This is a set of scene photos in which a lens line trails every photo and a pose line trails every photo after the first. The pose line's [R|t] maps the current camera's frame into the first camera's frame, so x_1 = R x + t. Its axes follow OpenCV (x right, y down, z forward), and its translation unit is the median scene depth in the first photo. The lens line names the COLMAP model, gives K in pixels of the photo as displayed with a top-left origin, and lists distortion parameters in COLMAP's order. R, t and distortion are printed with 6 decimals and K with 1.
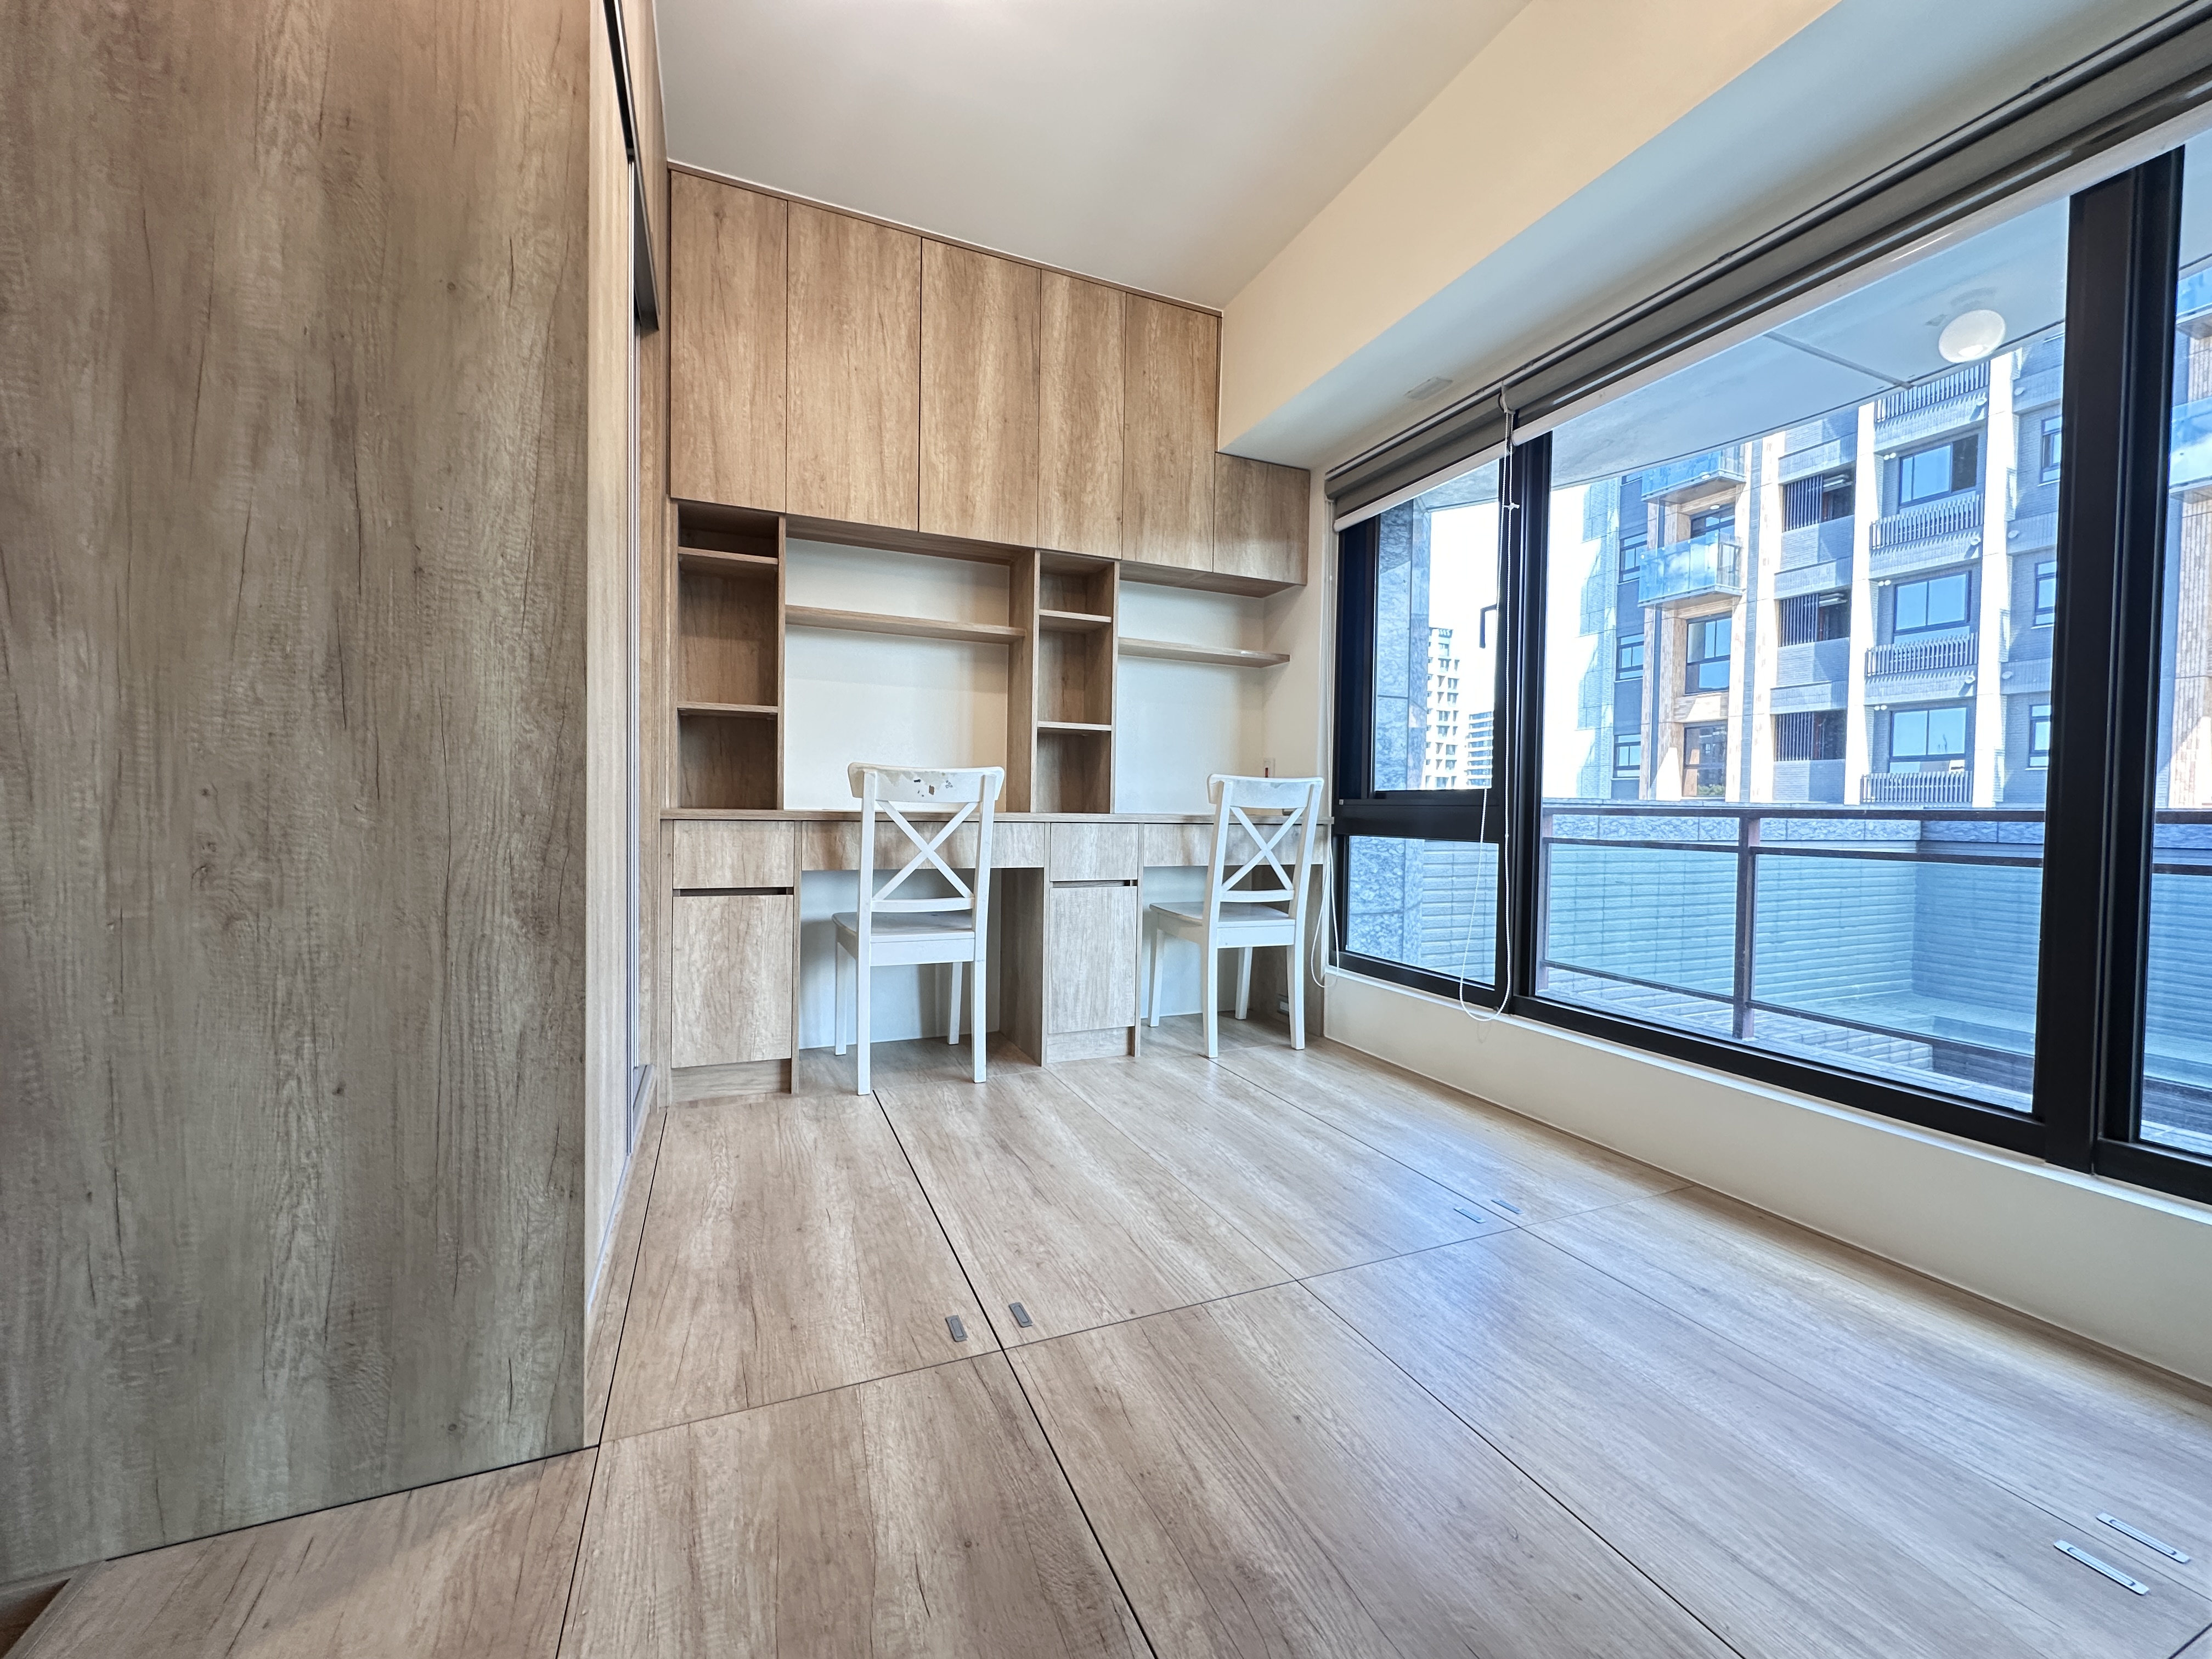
lens RADIAL K [[879.6, 0, 1101.5], [0, 879.6, 829.5], [0, 0, 1]] dist [-0.003081, 0.000364]
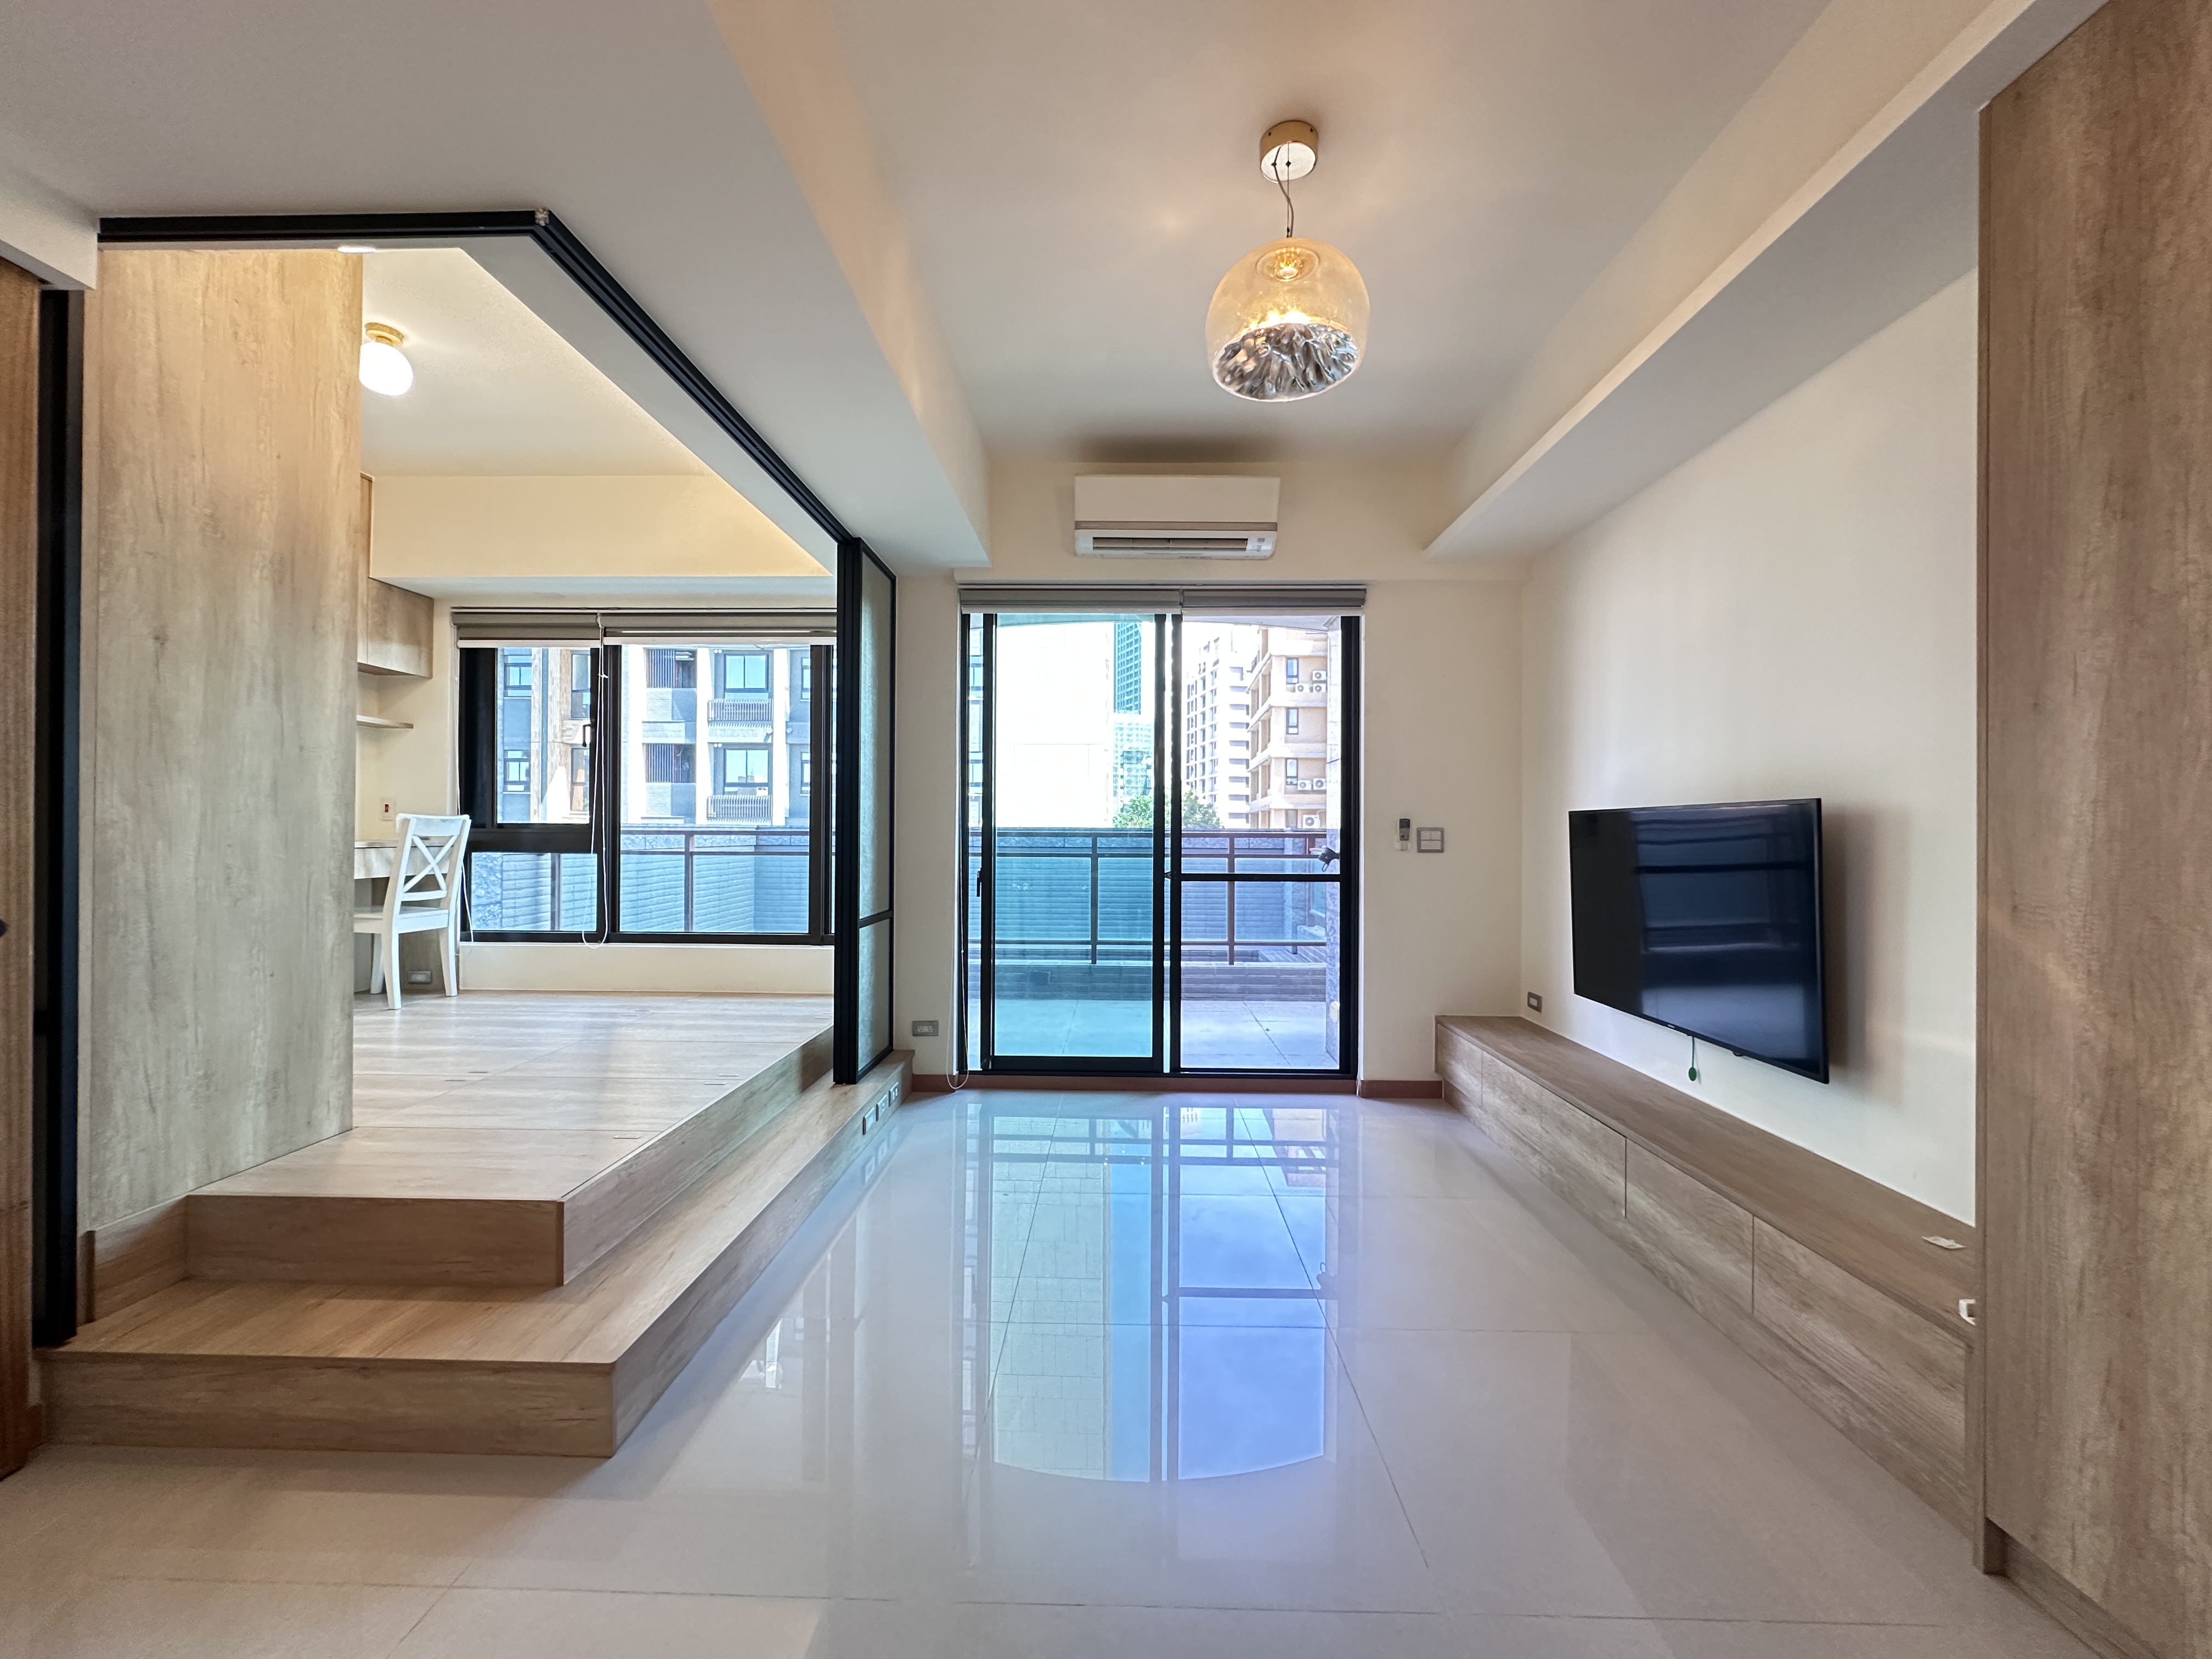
lens RADIAL K [[879.6, 0, 1109.3], [0, 879.6, 828.4], [0, 0, 1]] dist [-0.003081, 0.000364]
pose [[0.407967, -0.009876, 0.912943, -0.106551], [0.022503, 0.999746, 0.000760, -0.001828], [-0.912719, 0.020234, 0.408086, -0.099617]]
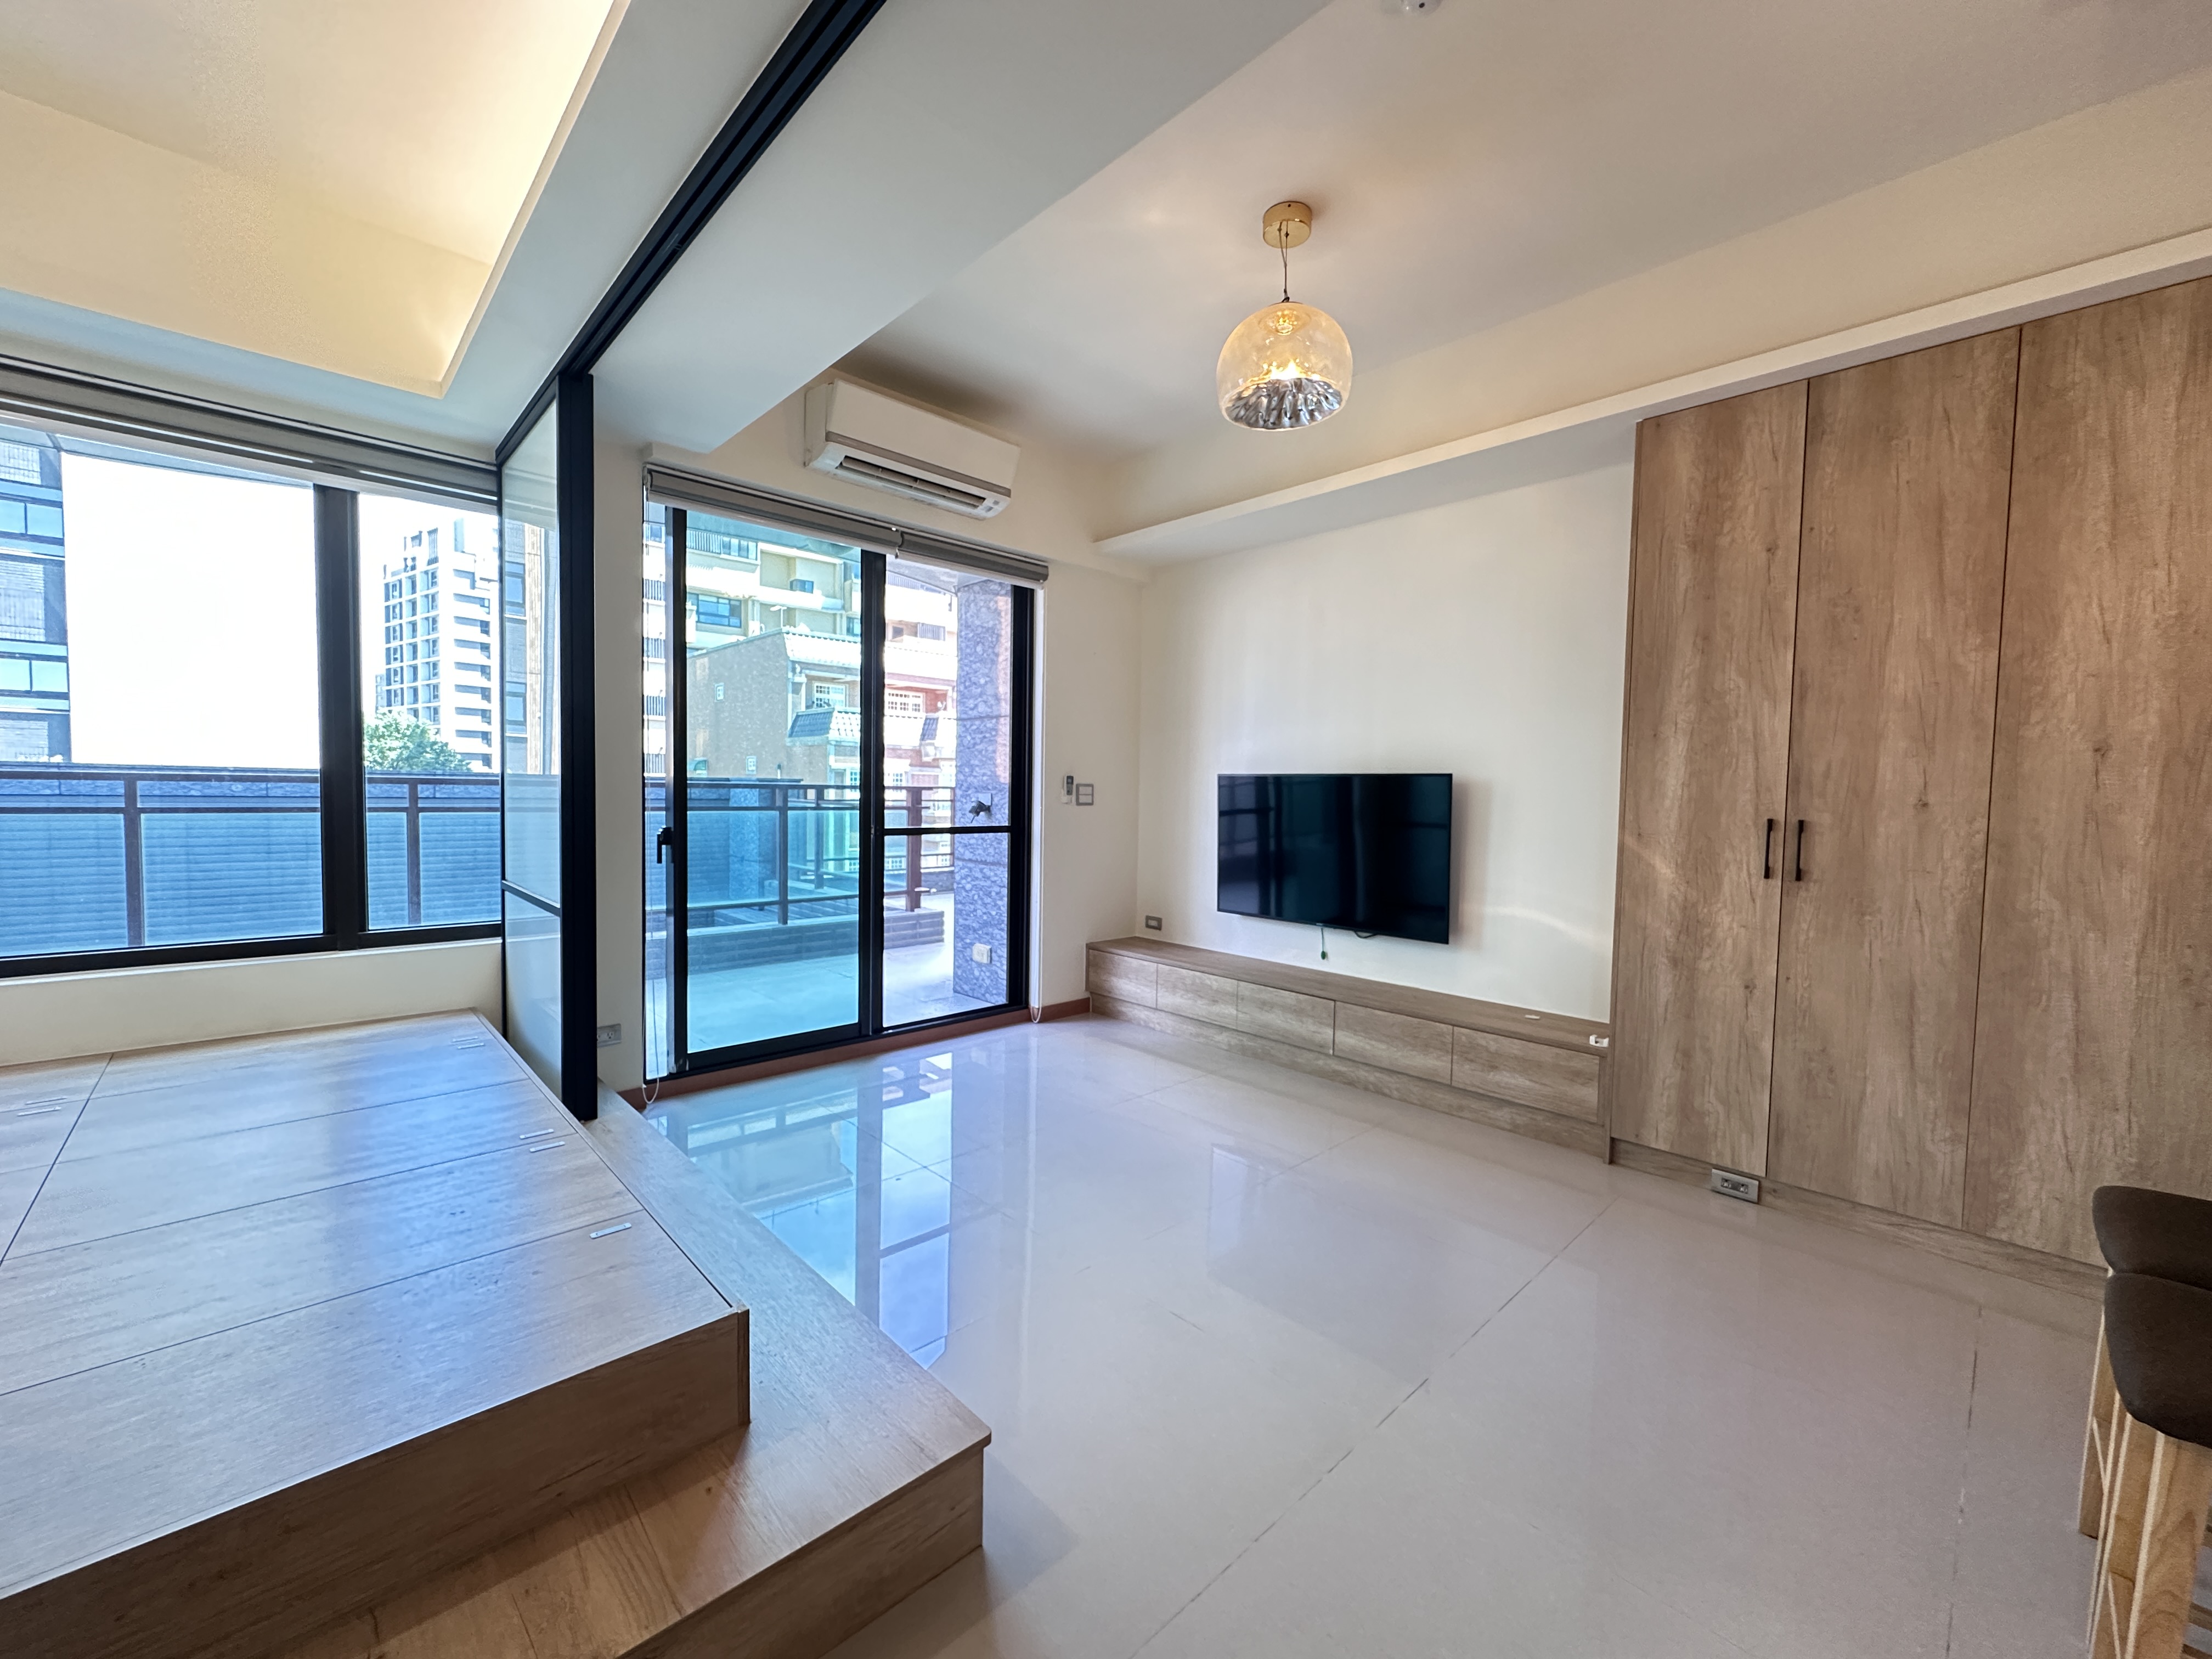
lens RADIAL K [[879.6, 0, 1108.4], [0, 879.6, 827.4], [0, 0, 1]] dist [-0.003081, 0.000364]
pose [[-0.356486, -0.062599, 0.932201, -0.115603], [-0.003226, 0.997829, 0.065772, -0.004293], [-0.934295, 0.020440, -0.355914, 0.001653]]
